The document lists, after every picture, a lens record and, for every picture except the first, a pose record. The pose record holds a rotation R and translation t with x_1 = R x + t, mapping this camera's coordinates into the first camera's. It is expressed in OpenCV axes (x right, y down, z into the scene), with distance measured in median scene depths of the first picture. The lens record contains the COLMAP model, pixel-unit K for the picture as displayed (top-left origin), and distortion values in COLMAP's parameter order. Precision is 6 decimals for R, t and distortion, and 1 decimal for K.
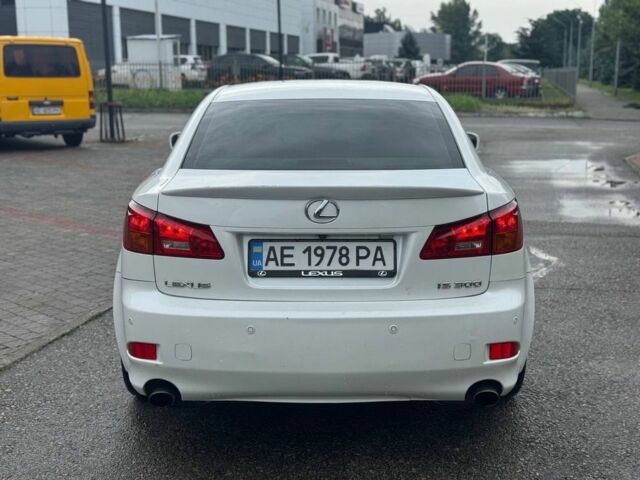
lens RADIAL K [[922.7, 0, 312.7], [0, 922.7, 239.8], [0, 0, 1]] dist [0.152769, -0.127229]
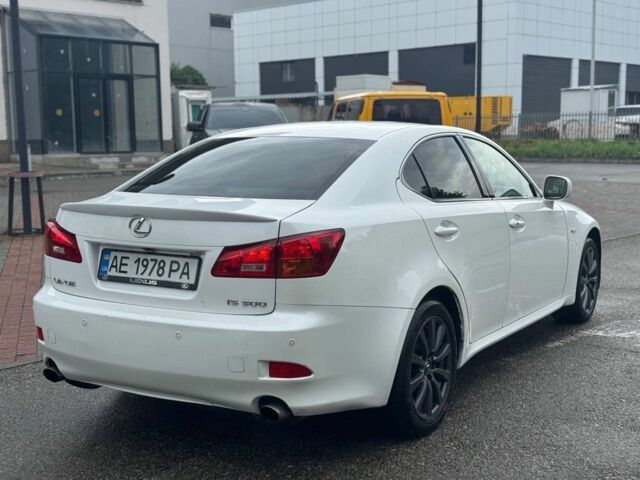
lens RADIAL K [[922.7, 0, 312.7], [0, 922.7, 239.8], [0, 0, 1]] dist [0.152769, -0.127229]
pose [[0.862028, 0.062585, -0.502982, 0.770426], [-0.090439, 0.995415, -0.031139, 0.001354], [0.498727, 0.072332, 0.863736, 0.097969]]
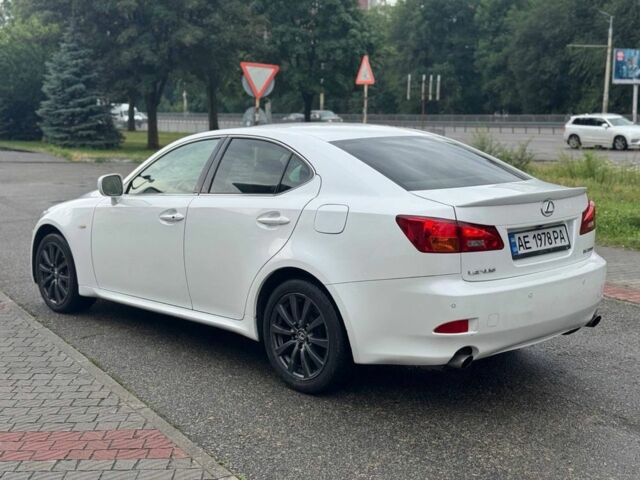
lens RADIAL K [[922.7, 0, 312.7], [0, 922.7, 239.8], [0, 0, 1]] dist [0.152769, -0.127229]
pose [[0.709590, -0.099972, 0.697486, -1.270344], [0.135687, 0.990744, 0.003963, -0.037129], [-0.691426, 0.091828, 0.716587, 0.194607]]
